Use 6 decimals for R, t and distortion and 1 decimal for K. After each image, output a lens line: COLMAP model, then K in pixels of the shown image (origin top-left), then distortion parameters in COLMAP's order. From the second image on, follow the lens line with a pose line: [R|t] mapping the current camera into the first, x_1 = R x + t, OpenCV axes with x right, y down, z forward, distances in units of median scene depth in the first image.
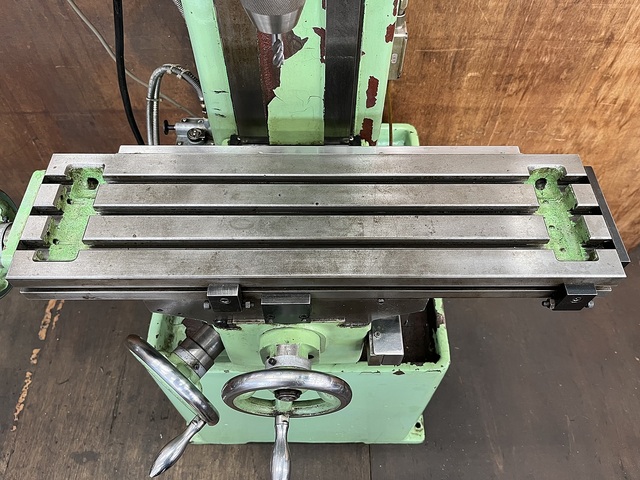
lens RADIAL K [[482.2, 0, 322.9], [0, 482.2, 238.4], [0, 0, 1]] dist [0.078495, -0.124219]
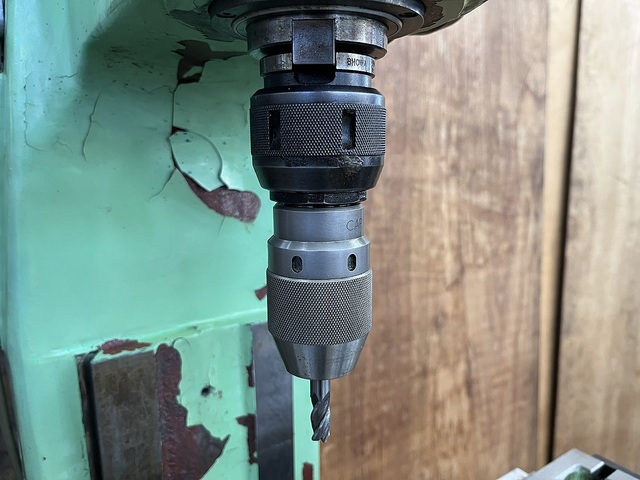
lens RADIAL K [[493.6, 0, 320.0], [0, 493.6, 240.0], [0, 0, 1]] dist [0.039678, -0.128394]
pose [[0.832628, -0.117542, 0.541215, -0.159348], [0.473688, 0.657484, -0.585948, -0.068098], [-0.286966, 0.744244, 0.603118, 0.187195]]
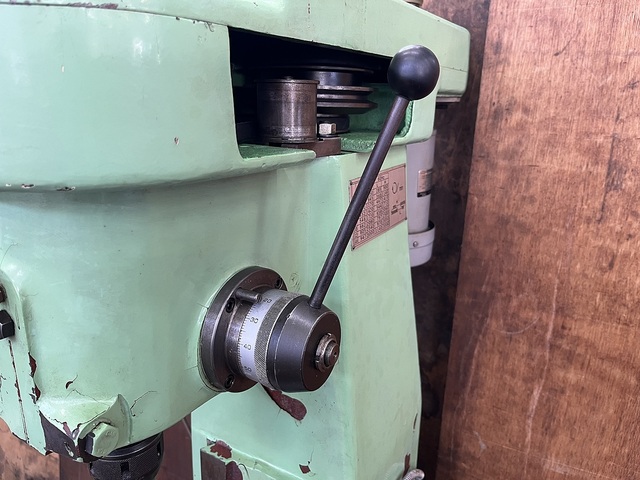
lens RADIAL K [[482.2, 0, 322.9], [0, 482.2, 238.4], [0, 0, 1]] dist [0.078495, -0.124219]
pose [[0.863357, 0.155839, -0.479927, 0.271586], [-0.436505, 0.707799, -0.555412, -0.197254], [0.253137, 0.689010, 0.679108, -0.067836]]
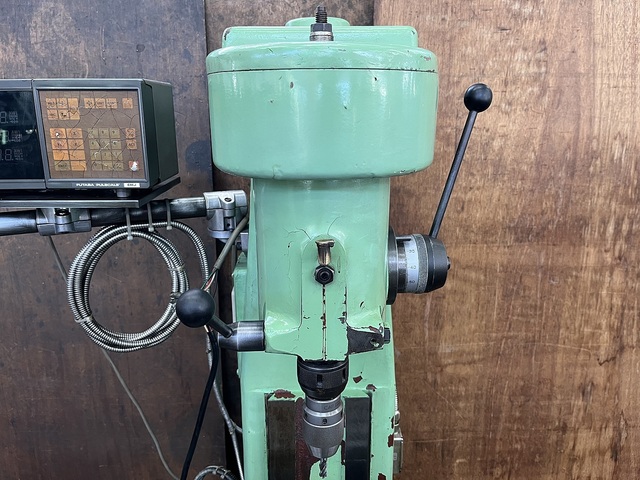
lens RADIAL K [[482.2, 0, 322.9], [0, 482.2, 238.4], [0, 0, 1]] dist [0.078495, -0.124219]
pose [[0.999308, -0.020577, 0.030985, -0.050026], [0.036005, 0.744236, -0.666945, 0.036786], [-0.009336, 0.667599, 0.744462, -0.236076]]
